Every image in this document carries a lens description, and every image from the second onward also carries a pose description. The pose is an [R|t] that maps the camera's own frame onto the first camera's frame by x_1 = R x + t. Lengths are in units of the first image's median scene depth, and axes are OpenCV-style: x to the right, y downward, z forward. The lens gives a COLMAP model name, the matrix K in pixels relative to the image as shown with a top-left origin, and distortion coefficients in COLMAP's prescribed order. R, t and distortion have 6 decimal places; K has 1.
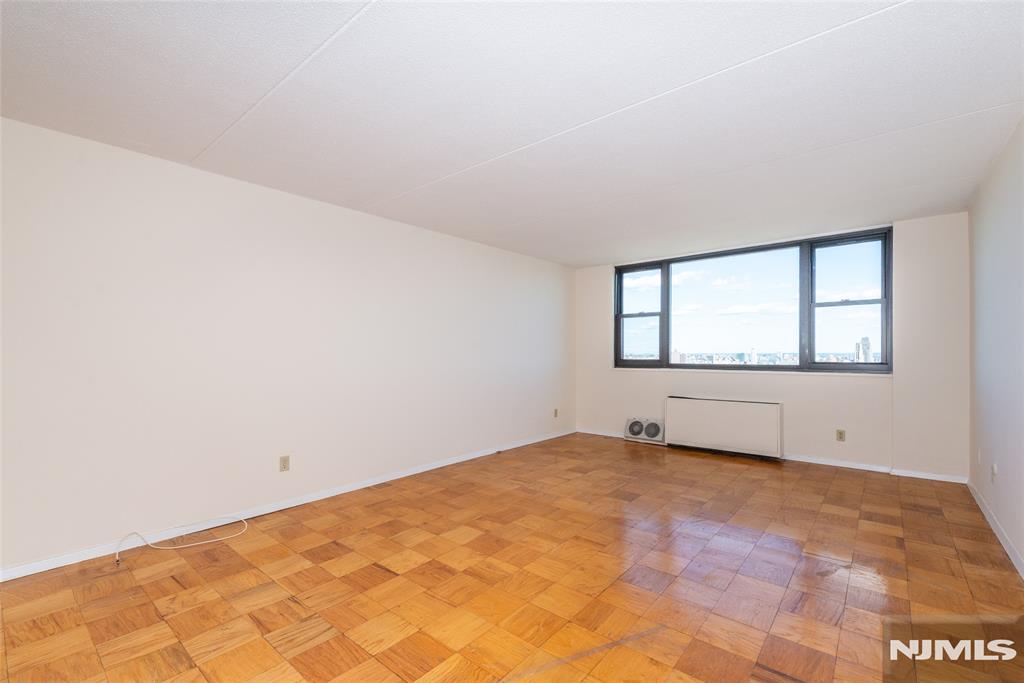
lens RADIAL K [[447.8, 0, 506.2], [0, 447.8, 353.7], [0, 0, 1]] dist [0.014868, -0.000119]
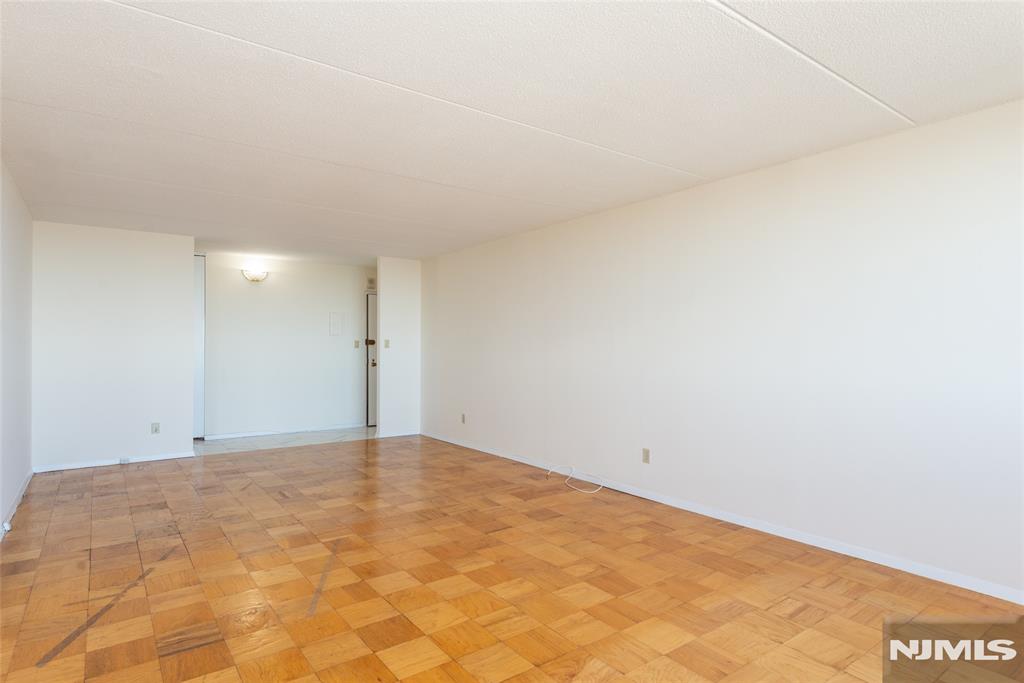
lens RADIAL K [[549.6, 0, 512.0], [0, 549.6, 341.5], [0, 0, 1]] dist [0.015723, -0.000692]
pose [[-0.237955, -0.009562, -0.971229, 0.588552], [-0.004466, 0.999952, -0.008750, -0.009316], [0.971266, 0.002255, -0.237986, 0.692631]]
